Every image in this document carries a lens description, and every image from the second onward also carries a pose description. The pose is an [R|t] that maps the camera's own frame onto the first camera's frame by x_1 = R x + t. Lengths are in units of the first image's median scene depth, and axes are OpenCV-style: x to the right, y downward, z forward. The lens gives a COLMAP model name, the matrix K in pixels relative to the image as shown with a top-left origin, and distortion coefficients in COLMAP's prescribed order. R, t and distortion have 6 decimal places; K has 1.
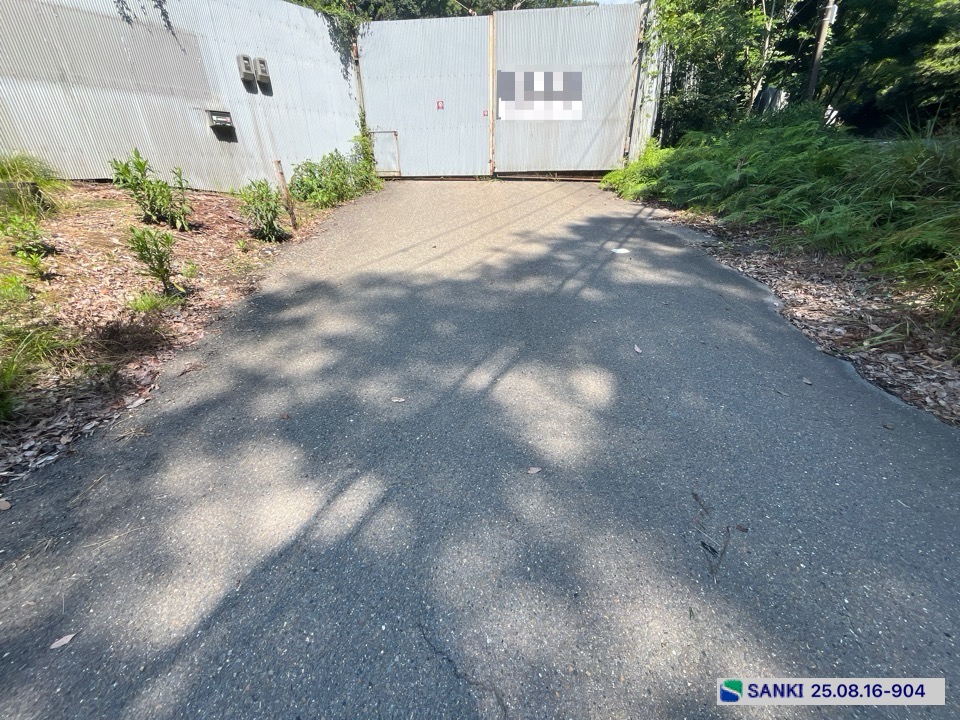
lens RADIAL K [[389.9, 0, 477.9], [0, 389.9, 359.5], [0, 0, 1]] dist [-0.000907, -0.000593]
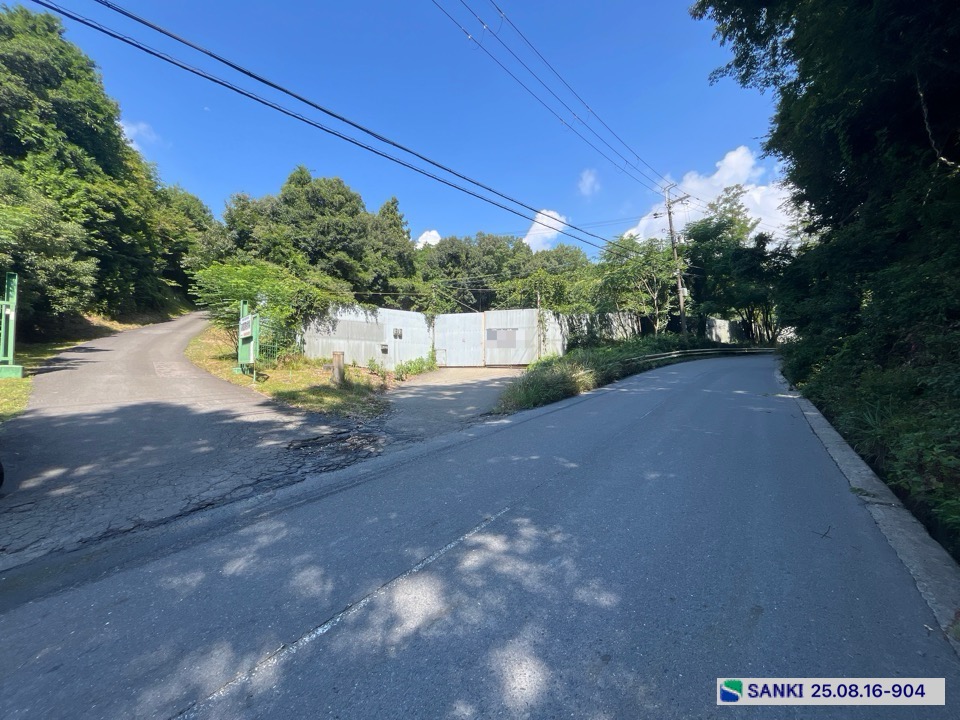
lens RADIAL K [[389.9, 0, 475.6], [0, 389.9, 361.2], [0, 0, 1]] dist [-0.000907, -0.000593]
pose [[0.987079, 0.002363, -0.160217, 0.413071], [-0.075447, 0.888970, -0.451708, 0.641265], [0.141361, 0.457959, 0.877662, -1.223237]]
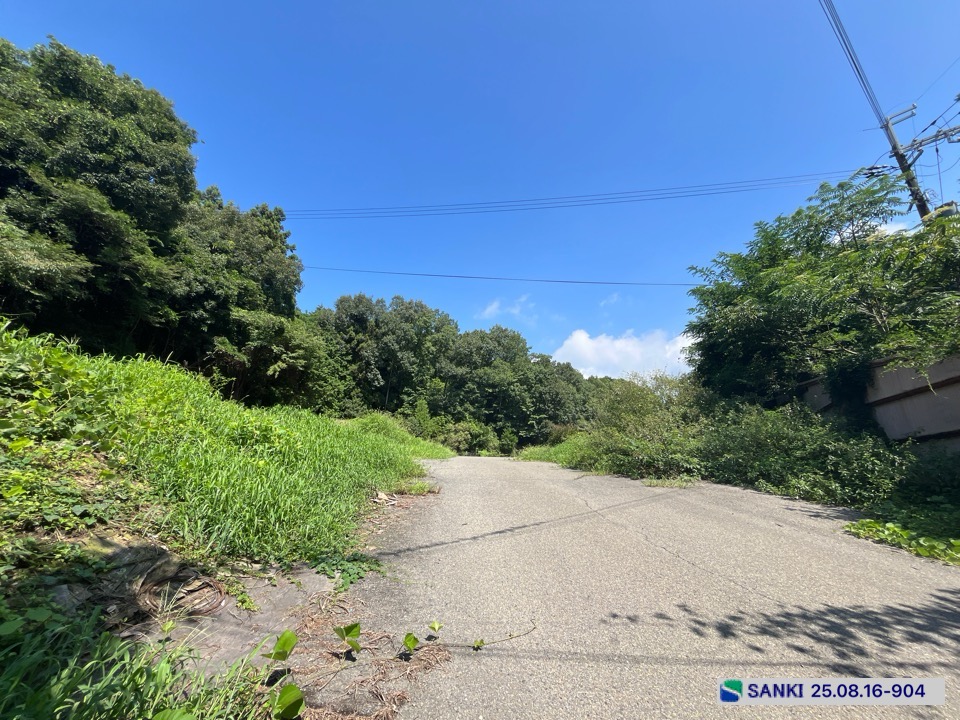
lens RADIAL K [[389.9, 0, 474.8], [0, 389.9, 357.9], [0, 0, 1]] dist [-0.000907, -0.000593]
pose [[0.992046, 0.074537, 0.101435, -0.275254], [0.014907, 0.730593, -0.682650, -0.708964], [-0.124990, 0.678732, 0.723671, 1.182262]]
